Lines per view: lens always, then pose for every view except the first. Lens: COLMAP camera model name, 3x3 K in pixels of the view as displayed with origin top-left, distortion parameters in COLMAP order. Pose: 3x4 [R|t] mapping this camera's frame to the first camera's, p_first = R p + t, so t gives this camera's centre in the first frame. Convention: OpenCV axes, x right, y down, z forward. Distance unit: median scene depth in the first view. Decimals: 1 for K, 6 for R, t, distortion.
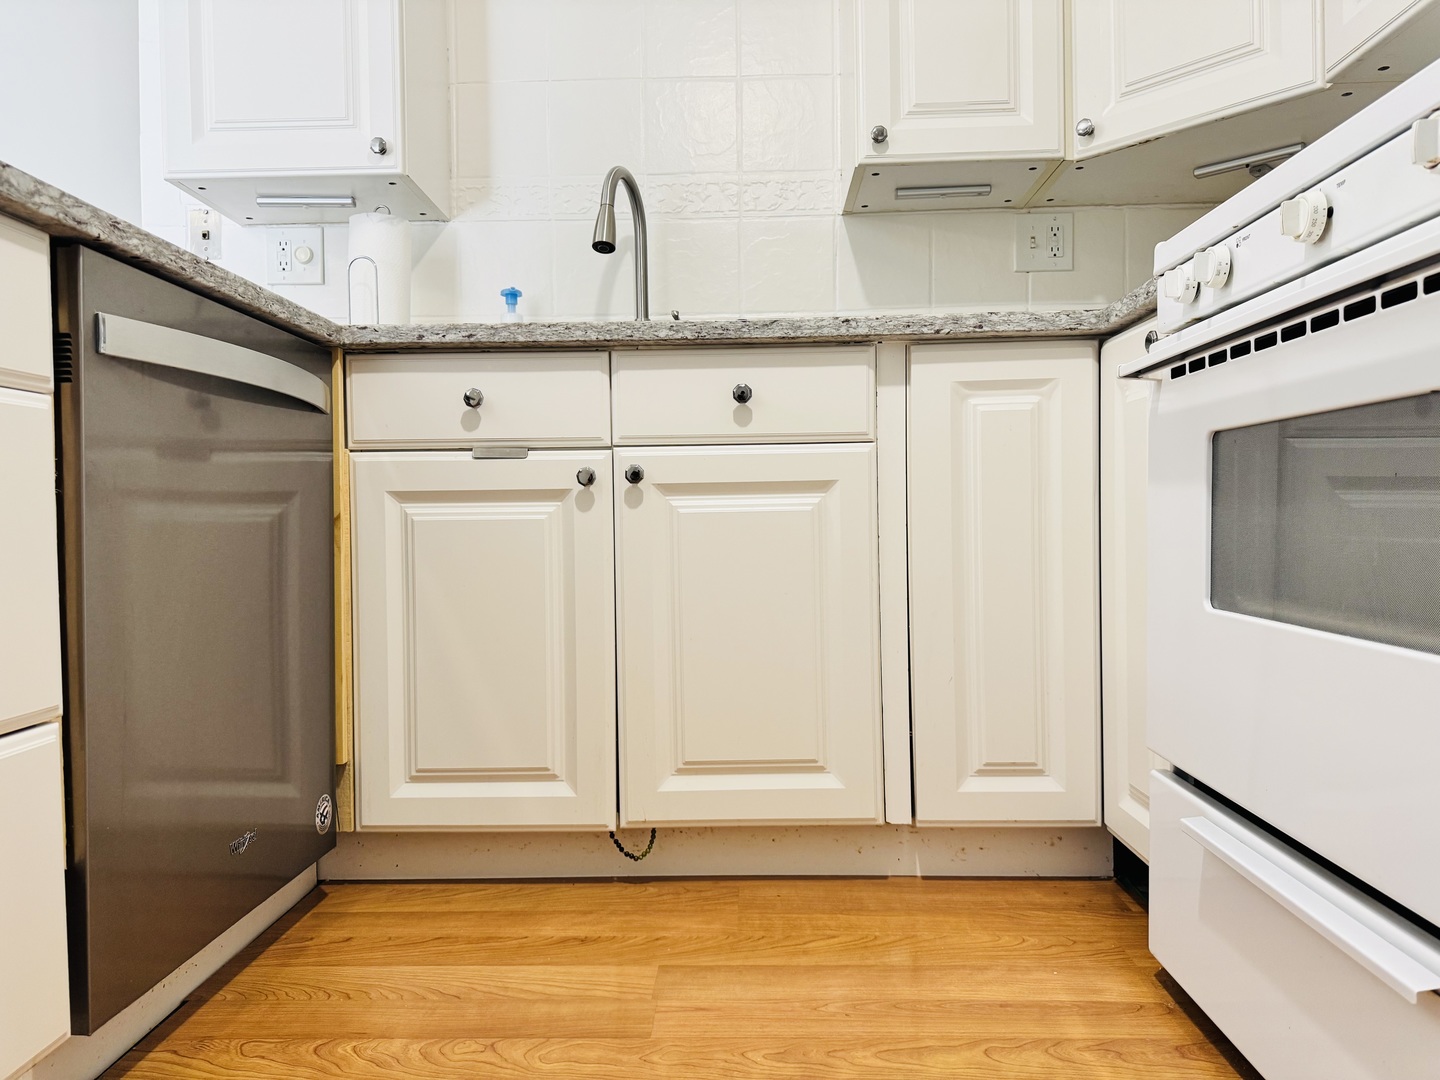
lens RADIAL K [[998.6, 0, 725.9], [0, 998.6, 547.1], [0, 0, 1]] dist [0.129776, -0.197361]
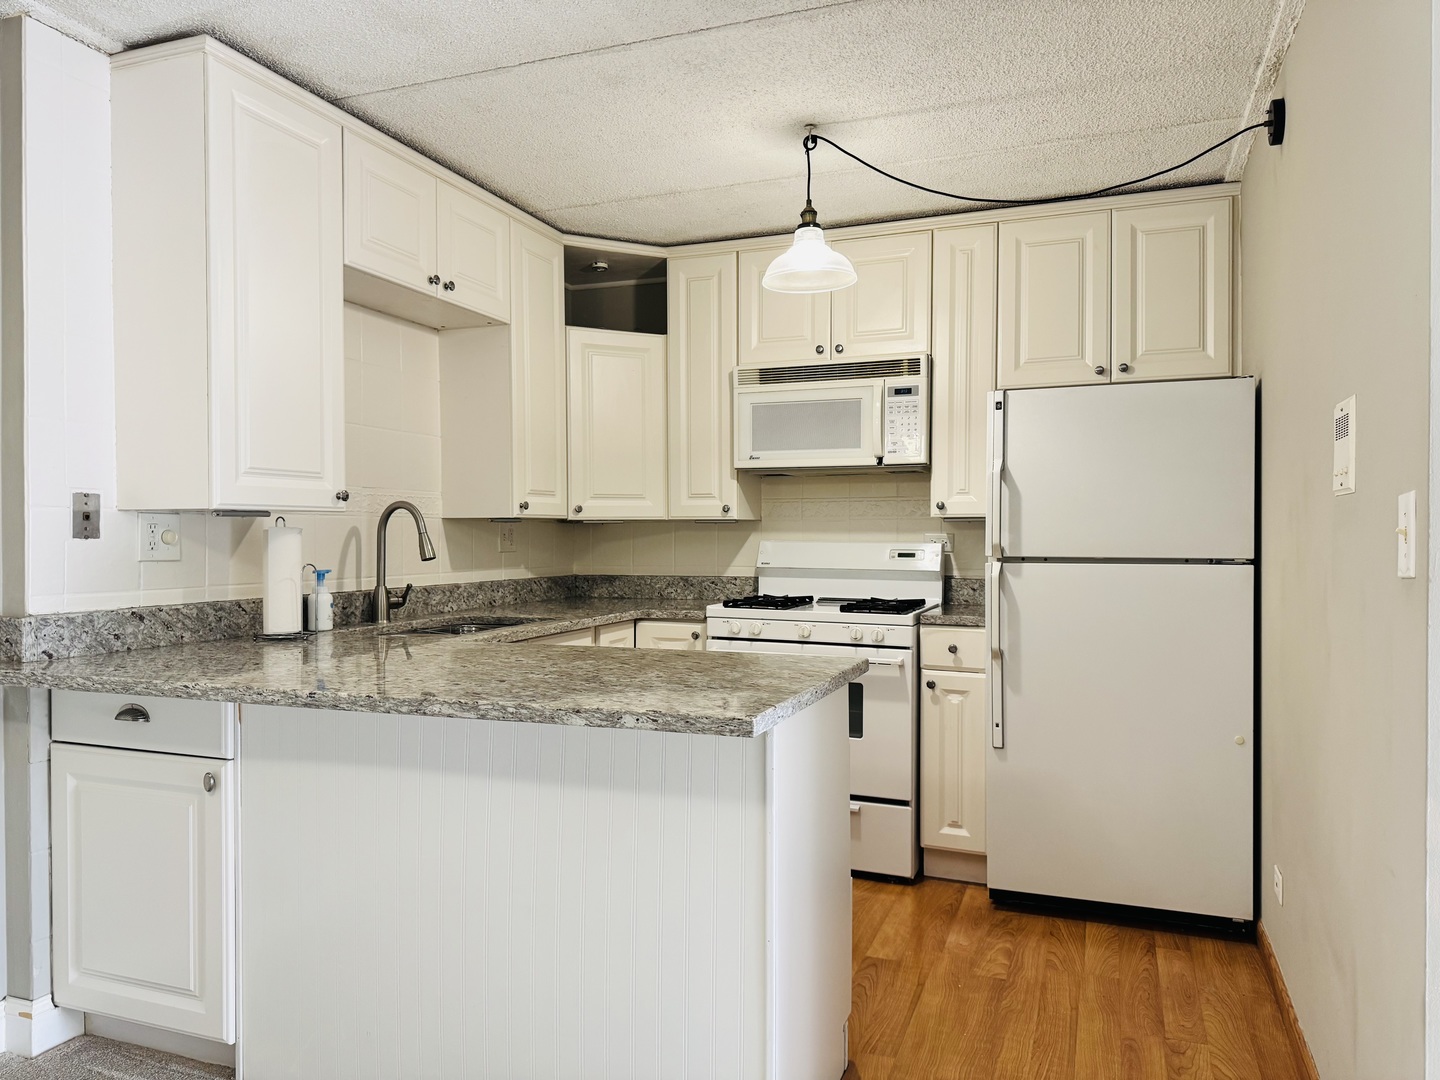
lens RADIAL K [[998.6, 0, 725.9], [0, 998.6, 547.1], [0, 0, 1]] dist [0.129776, -0.197361]
pose [[0.323518, 0.002230, 0.946219, -1.847937], [0.016663, 0.999829, -0.008054, -0.354624], [-0.946075, 0.018373, 0.323426, -0.001346]]
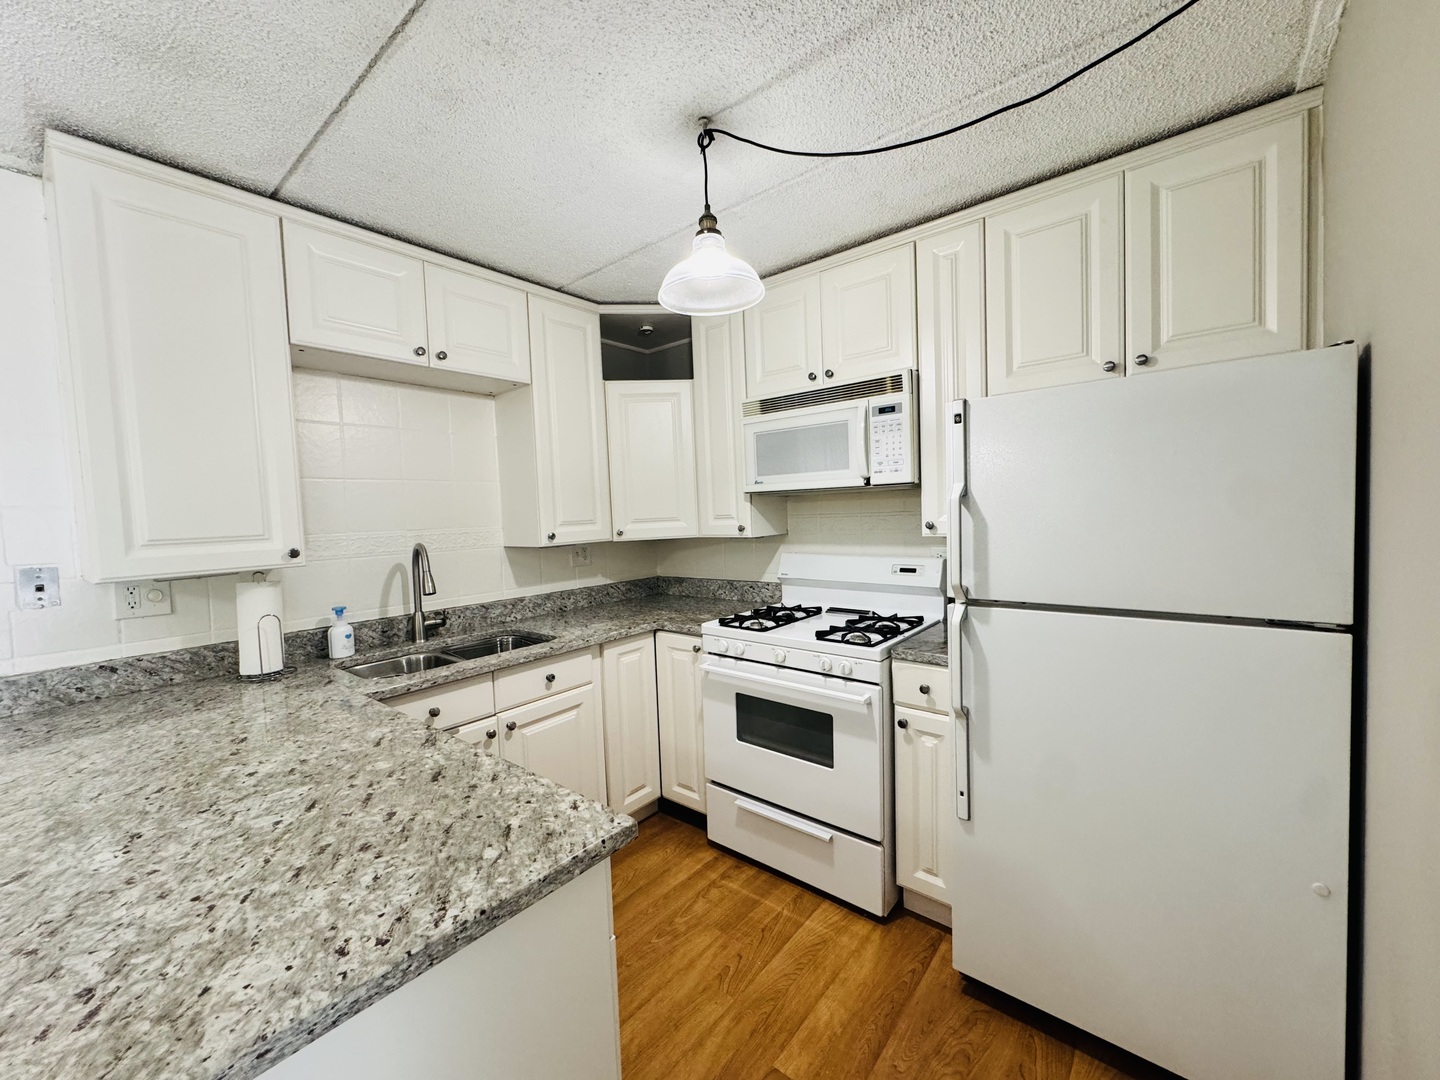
lens RADIAL K [[571.6, 0, 720.0], [0, 571.6, 540.0], [0, 0, 1]] dist [-0.000699, 0.000012]
pose [[0.610742, -0.047681, 0.790393, -0.771465], [0.045606, 0.998647, 0.025003, -0.483317], [-0.790515, 0.020776, 0.612090, -0.133776]]
